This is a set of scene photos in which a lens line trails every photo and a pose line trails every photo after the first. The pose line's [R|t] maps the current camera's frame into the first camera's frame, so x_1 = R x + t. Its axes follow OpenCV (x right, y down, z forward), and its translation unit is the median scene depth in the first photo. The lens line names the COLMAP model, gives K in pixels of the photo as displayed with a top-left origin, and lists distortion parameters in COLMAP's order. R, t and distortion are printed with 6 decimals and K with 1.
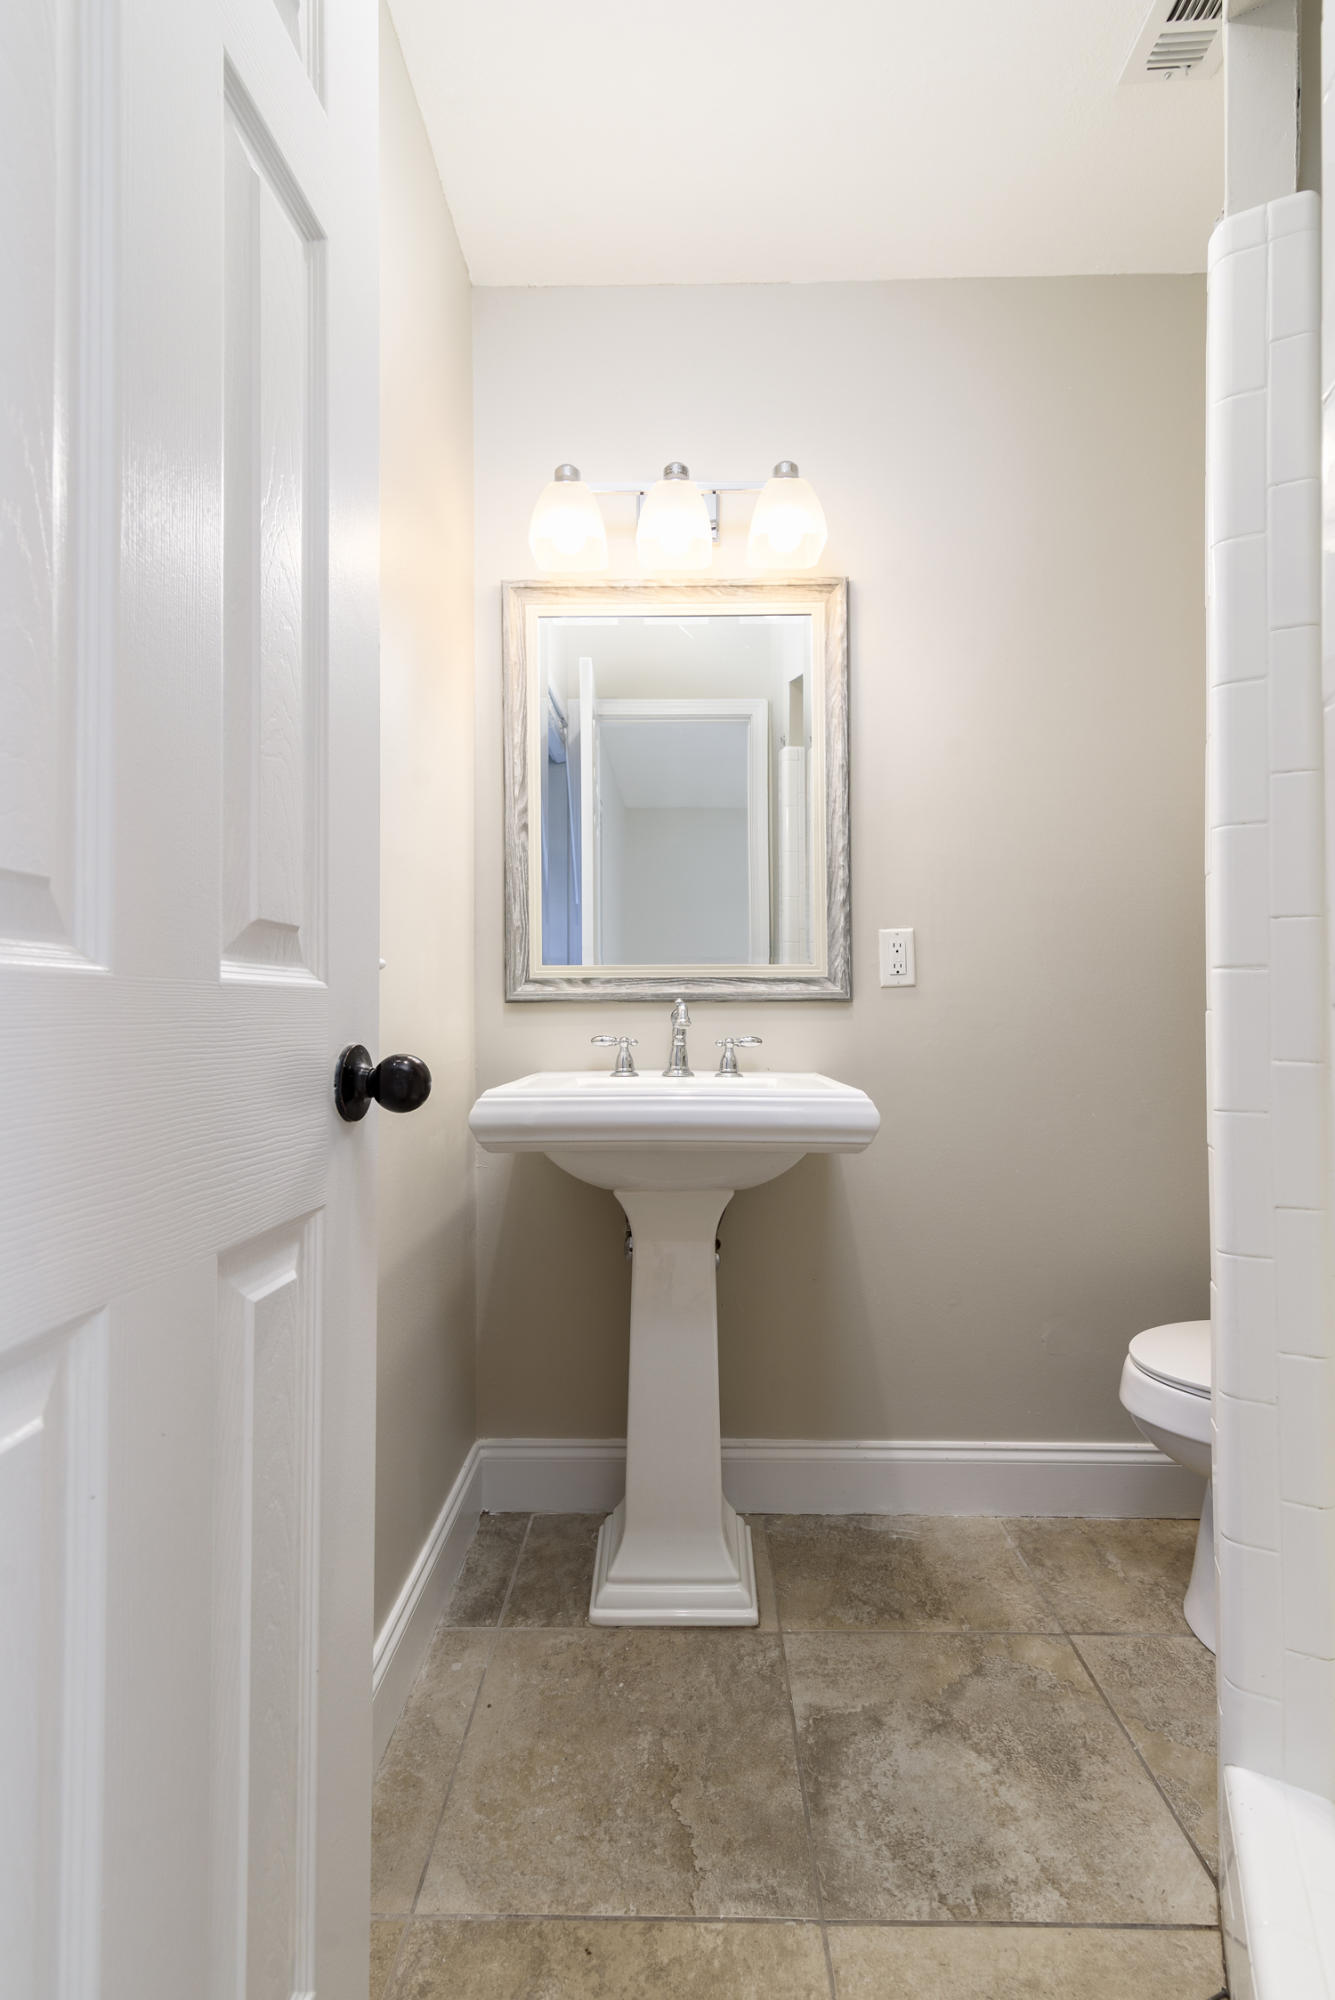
lens RADIAL K [[911.9, 0, 671.5], [0, 911.9, 1002.7], [0, 0, 1]] dist [0.014902, -0.002363]
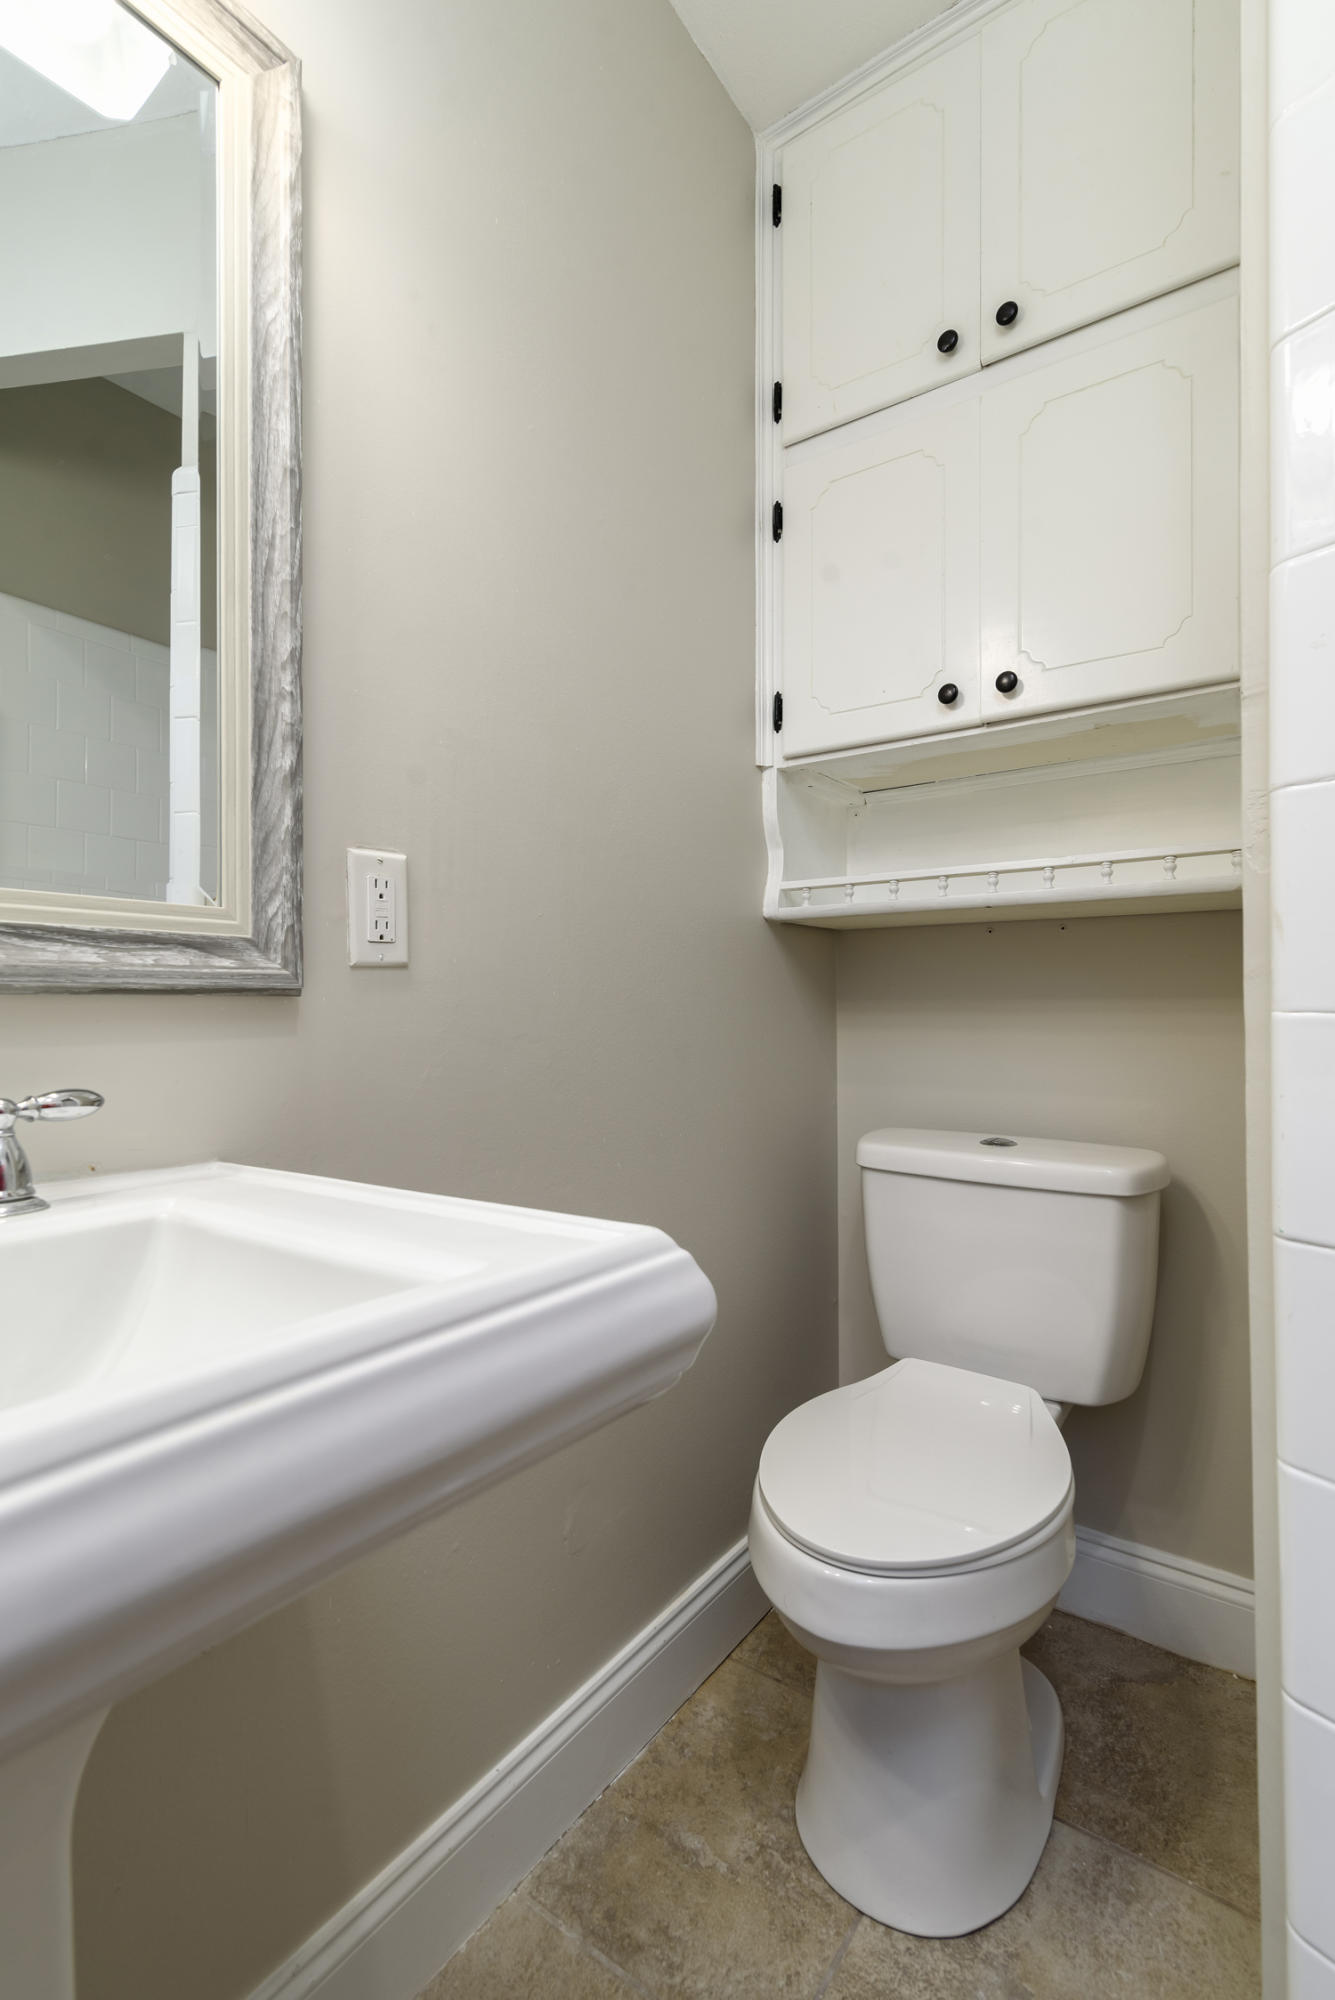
lens RADIAL K [[911.9, 0, 675.1], [0, 911.9, 991.7], [0, 0, 1]] dist [0.014902, -0.002363]
pose [[0.560848, 0.013392, 0.827811, -0.077963], [-0.008411, 0.999910, -0.010477, 0.000401], [-0.827876, -0.001086, 0.560910, 0.586118]]
